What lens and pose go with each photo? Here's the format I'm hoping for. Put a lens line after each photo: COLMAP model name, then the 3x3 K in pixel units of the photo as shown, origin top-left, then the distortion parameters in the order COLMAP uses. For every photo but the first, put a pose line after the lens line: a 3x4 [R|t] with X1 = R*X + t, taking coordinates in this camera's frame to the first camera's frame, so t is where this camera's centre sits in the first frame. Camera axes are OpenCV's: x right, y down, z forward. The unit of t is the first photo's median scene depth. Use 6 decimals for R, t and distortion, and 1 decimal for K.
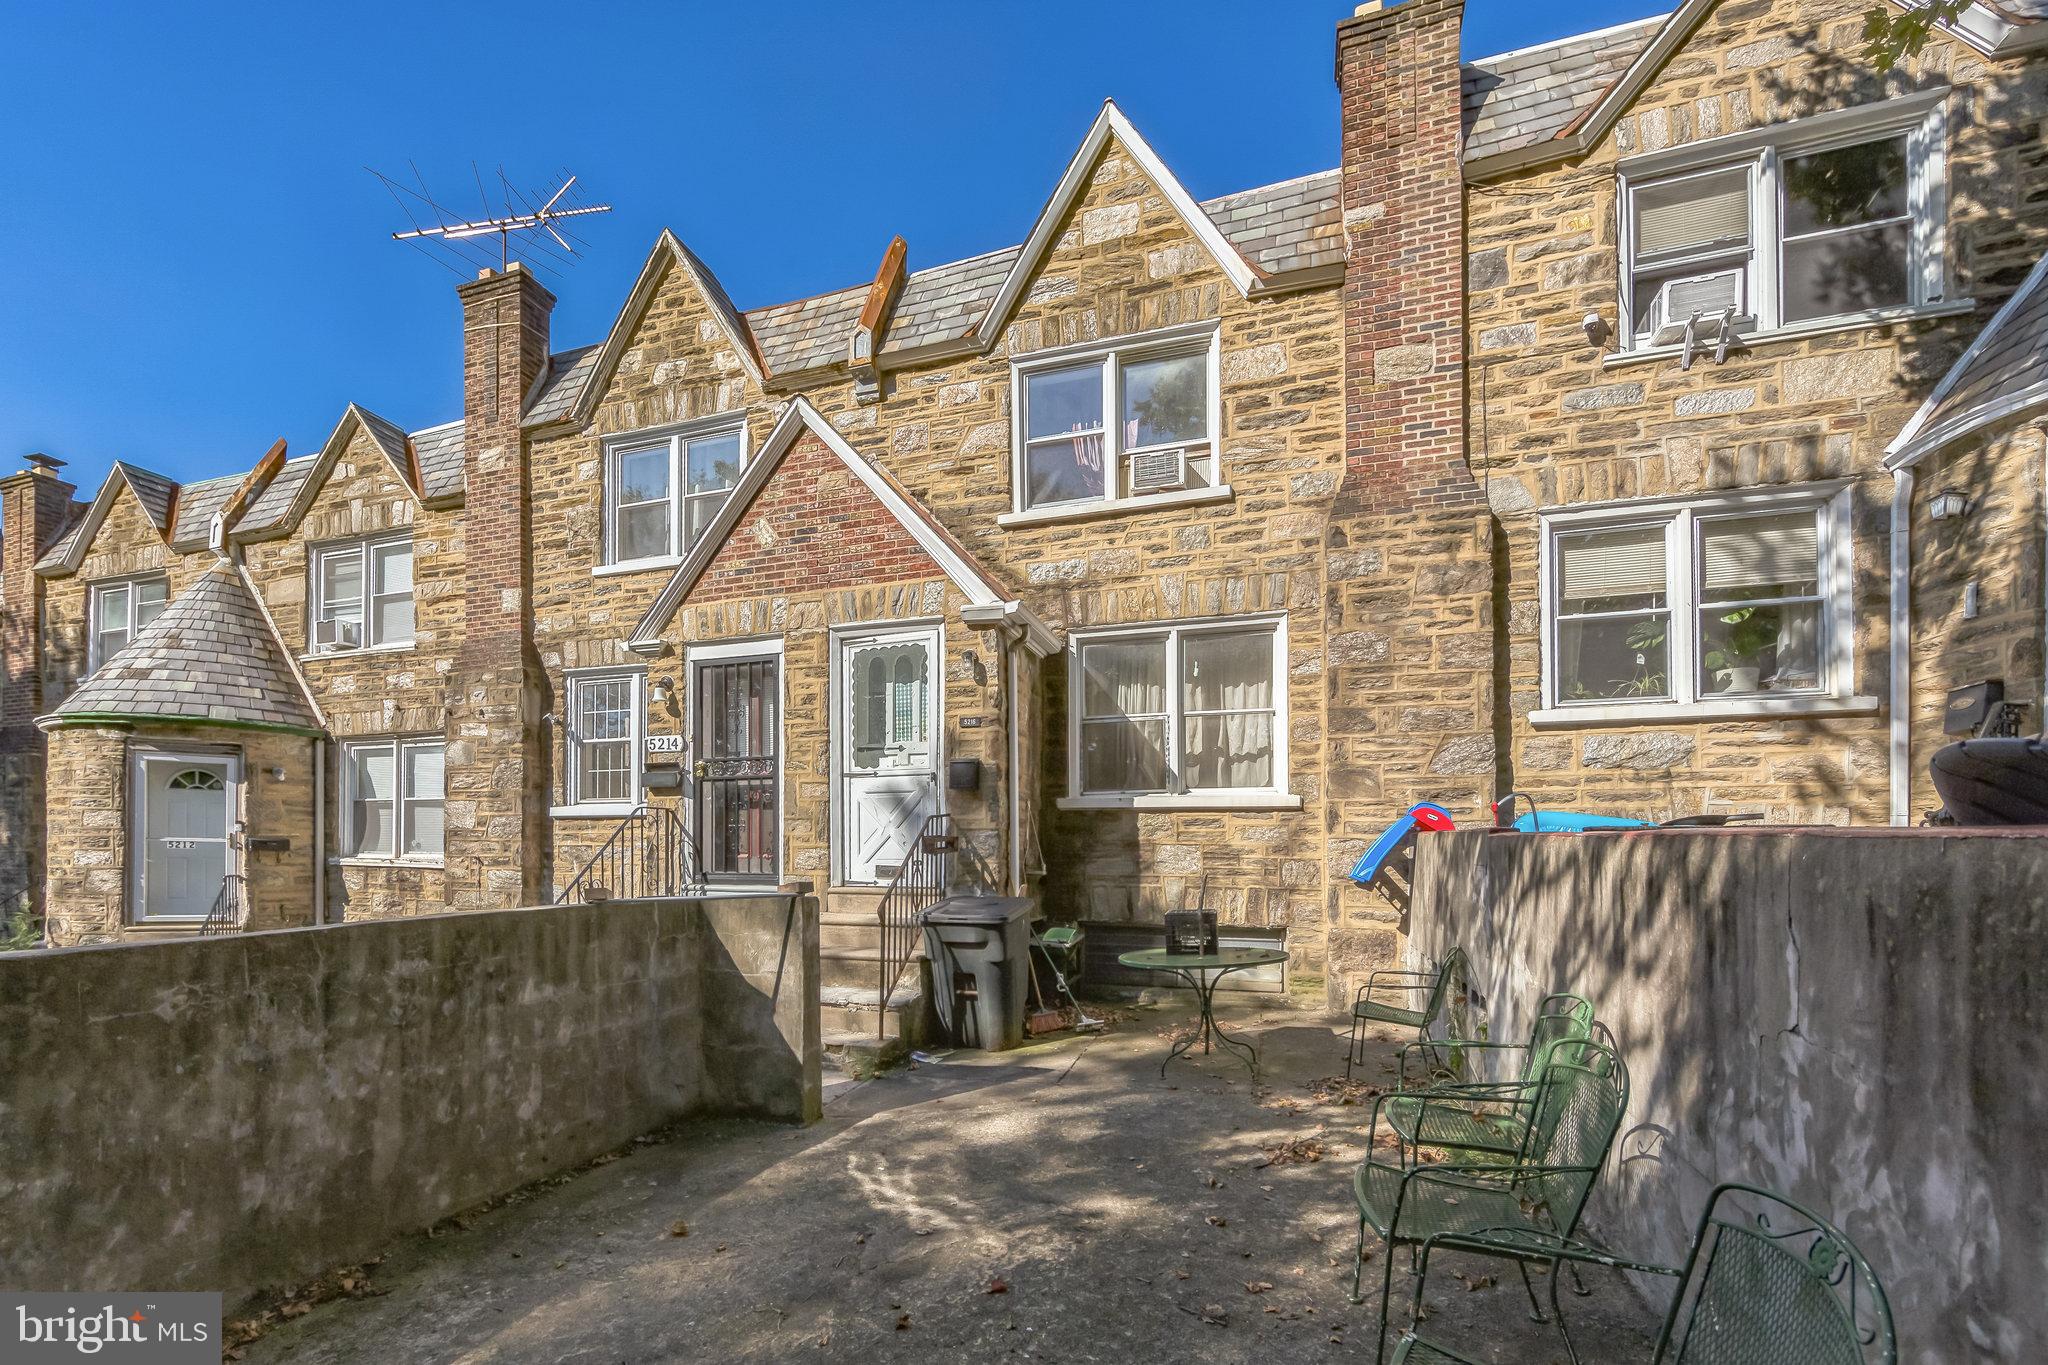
lens RADIAL K [[796.0, 0, 1081.0], [0, 796.0, 846.8], [0, 0, 1]] dist [-0.000652, 0.000428]
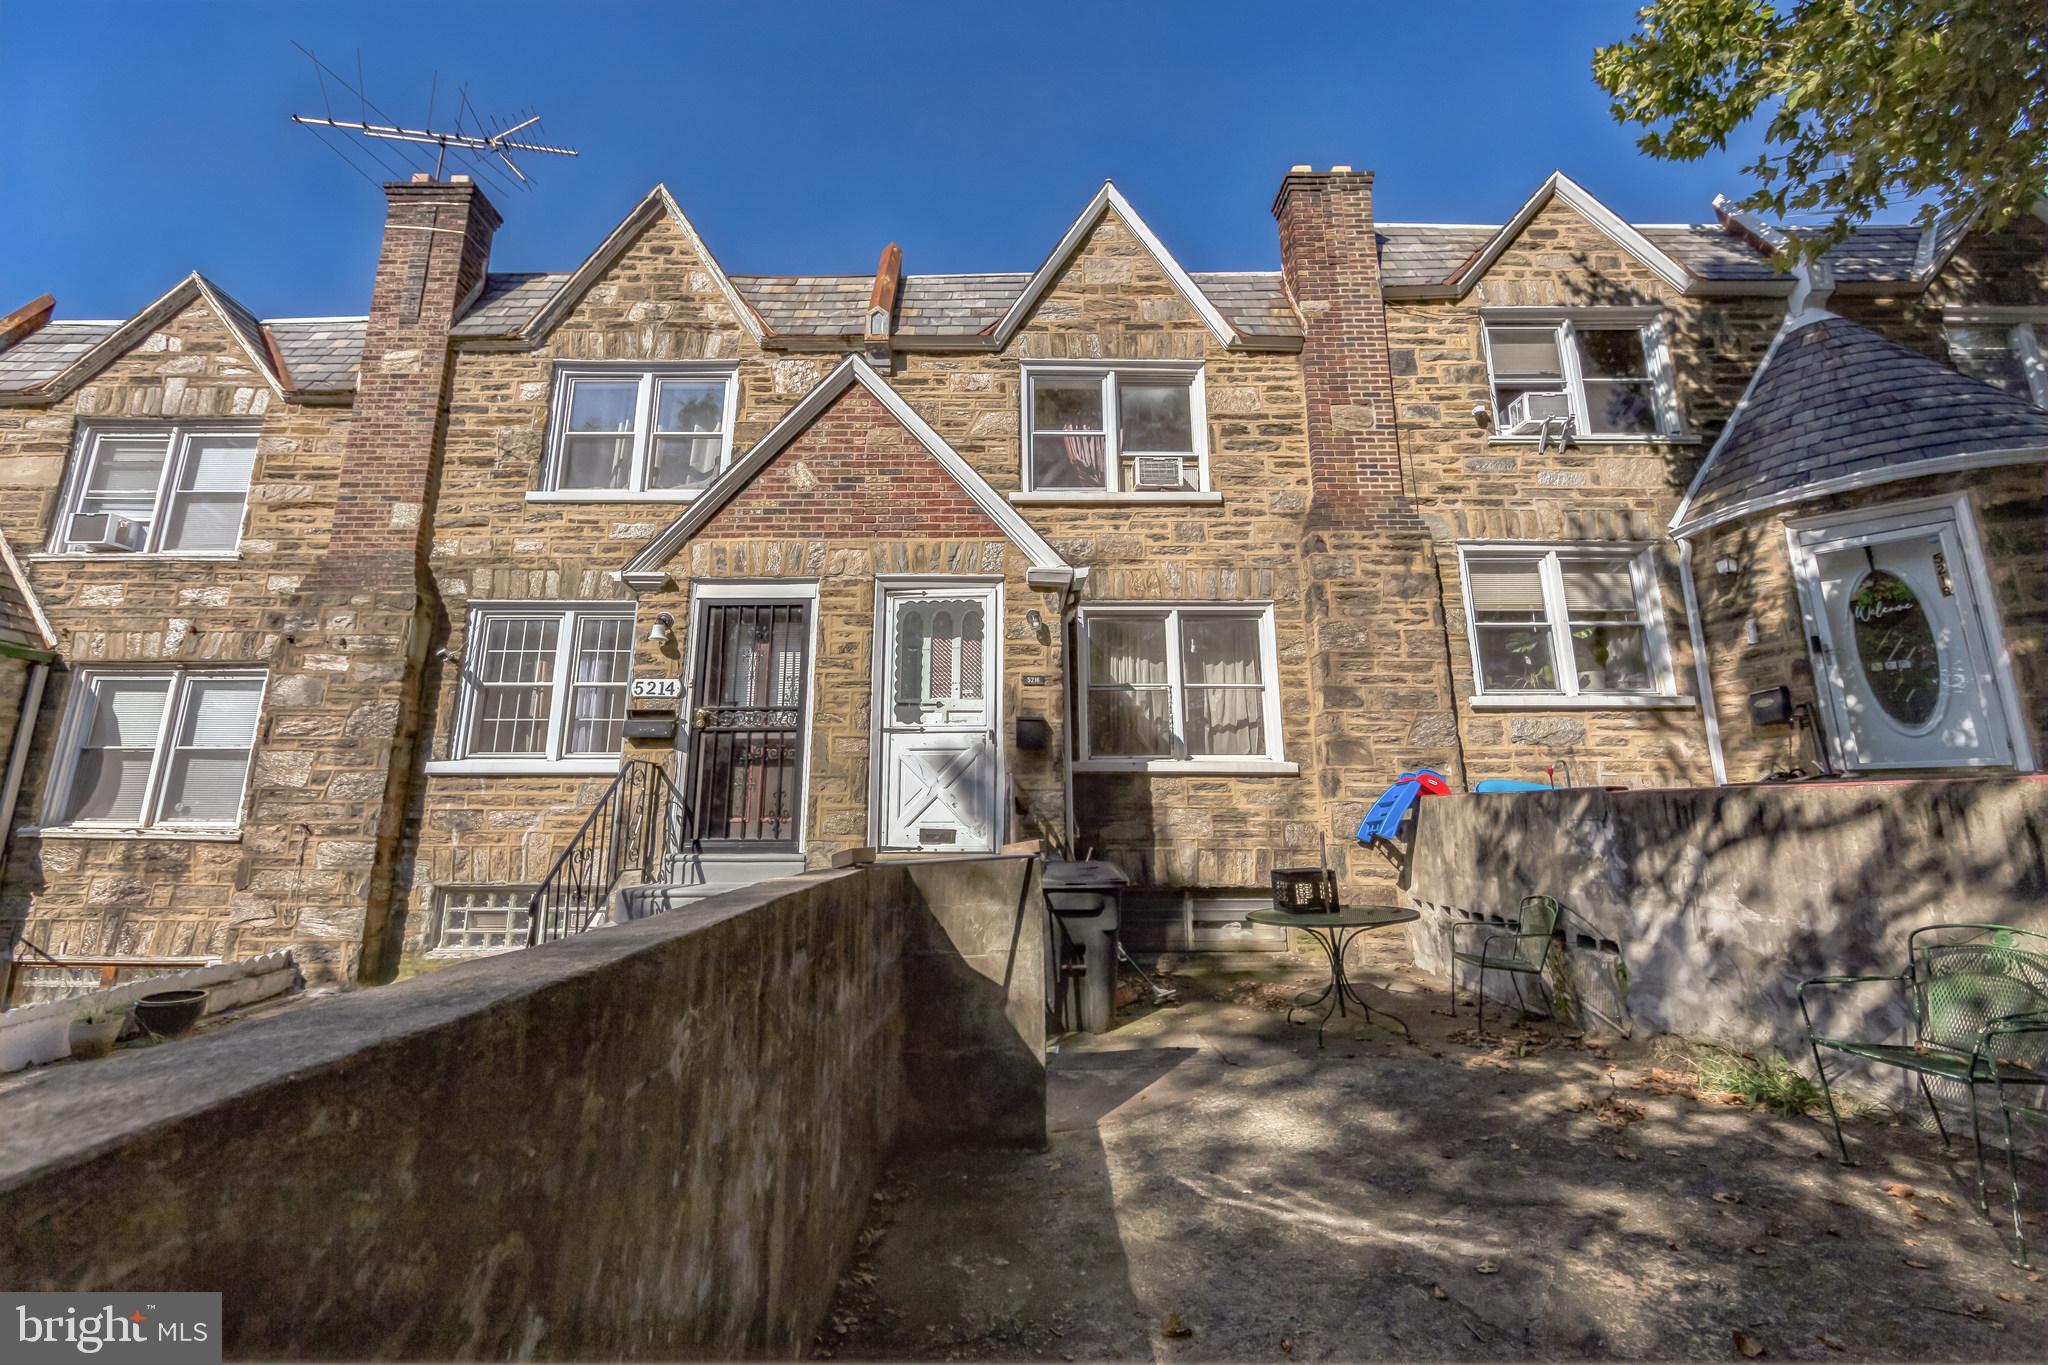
lens RADIAL K [[727.6, 0, 1061.5], [0, 727.6, 687.1], [0, 0, 1]] dist [-0.000572, 0.000027]
pose [[0.956571, 0.050358, 0.287115, -0.345888], [0.002412, 0.983564, -0.180545, 0.014217], [-0.291488, 0.173397, 0.940727, 0.133211]]
